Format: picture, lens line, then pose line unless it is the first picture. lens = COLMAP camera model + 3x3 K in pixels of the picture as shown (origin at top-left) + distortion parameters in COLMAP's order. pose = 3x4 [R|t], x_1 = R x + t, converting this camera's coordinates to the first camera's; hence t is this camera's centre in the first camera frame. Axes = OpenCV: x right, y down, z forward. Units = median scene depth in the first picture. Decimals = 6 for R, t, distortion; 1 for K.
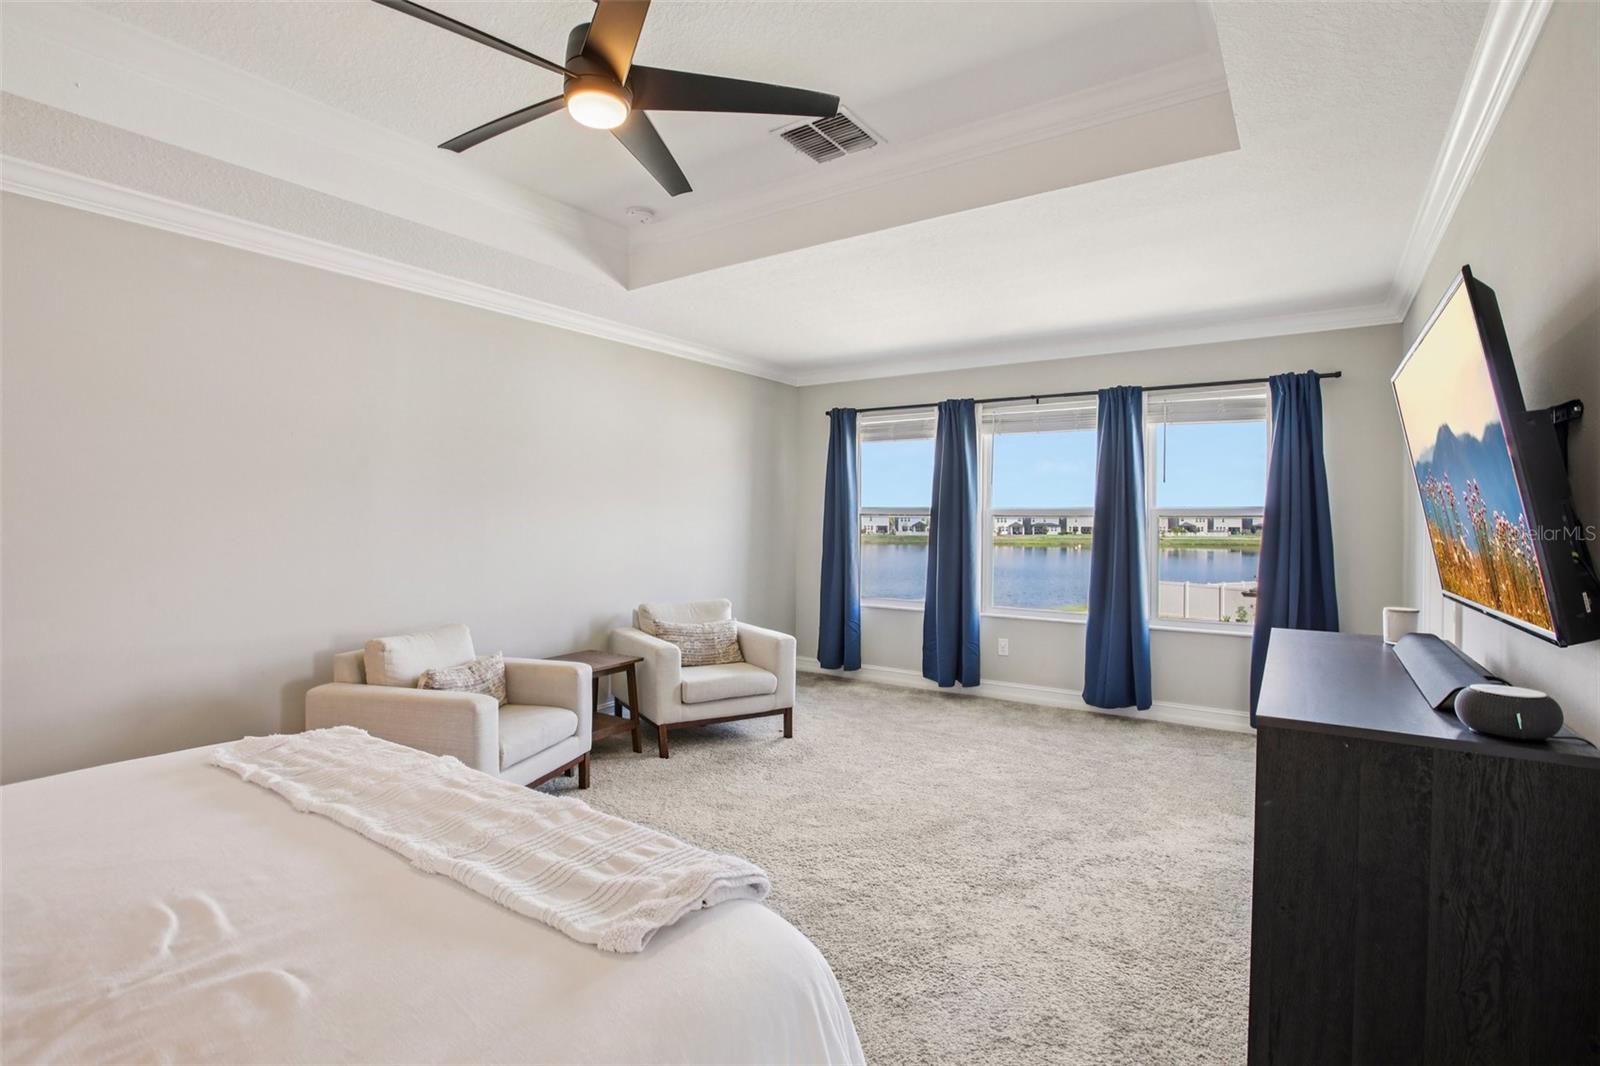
lens RADIAL K [[751.9, 0, 783.9], [0, 751.9, 517.7], [0, 0, 1]] dist [-0.043004, 0.014749]
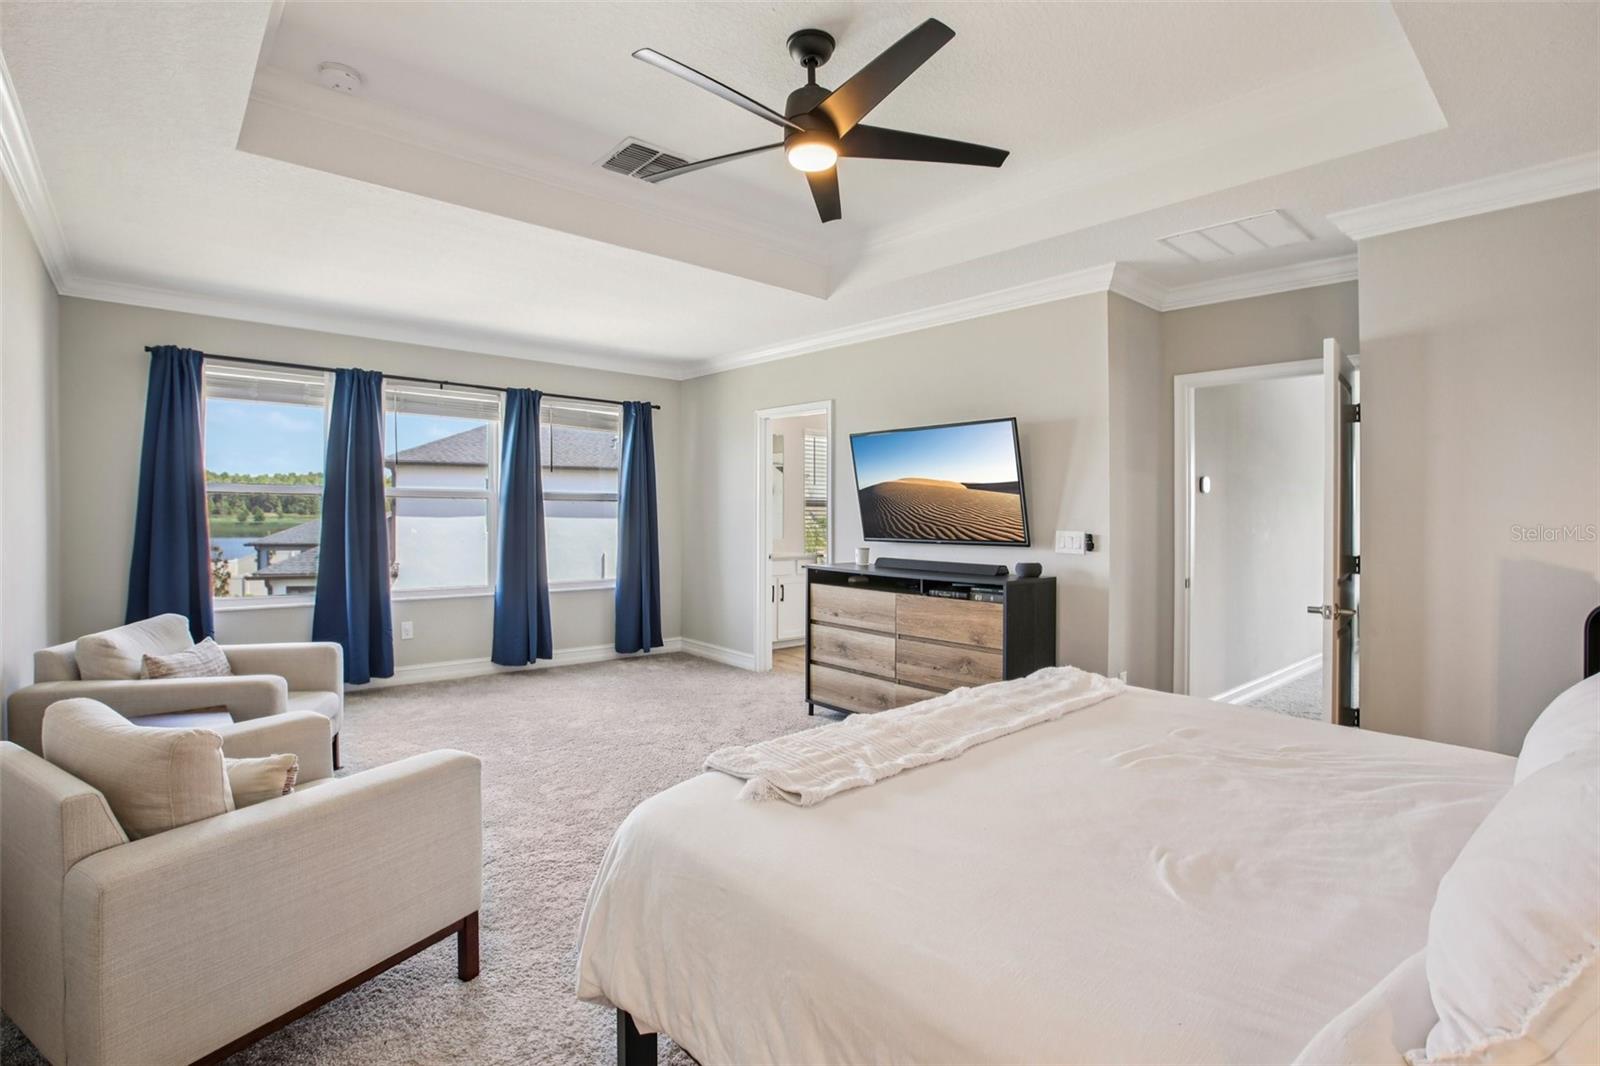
lens RADIAL K [[748.6, 0, 795.0], [0, 748.6, 505.6], [0, 0, 1]] dist [-0.096554, 0.050290]
pose [[0.258189, 0.004912, 0.966082, -0.550362], [-0.010980, 0.999937, -0.002149, 0.005680], [-0.966032, -0.010052, 0.258227, 0.288122]]
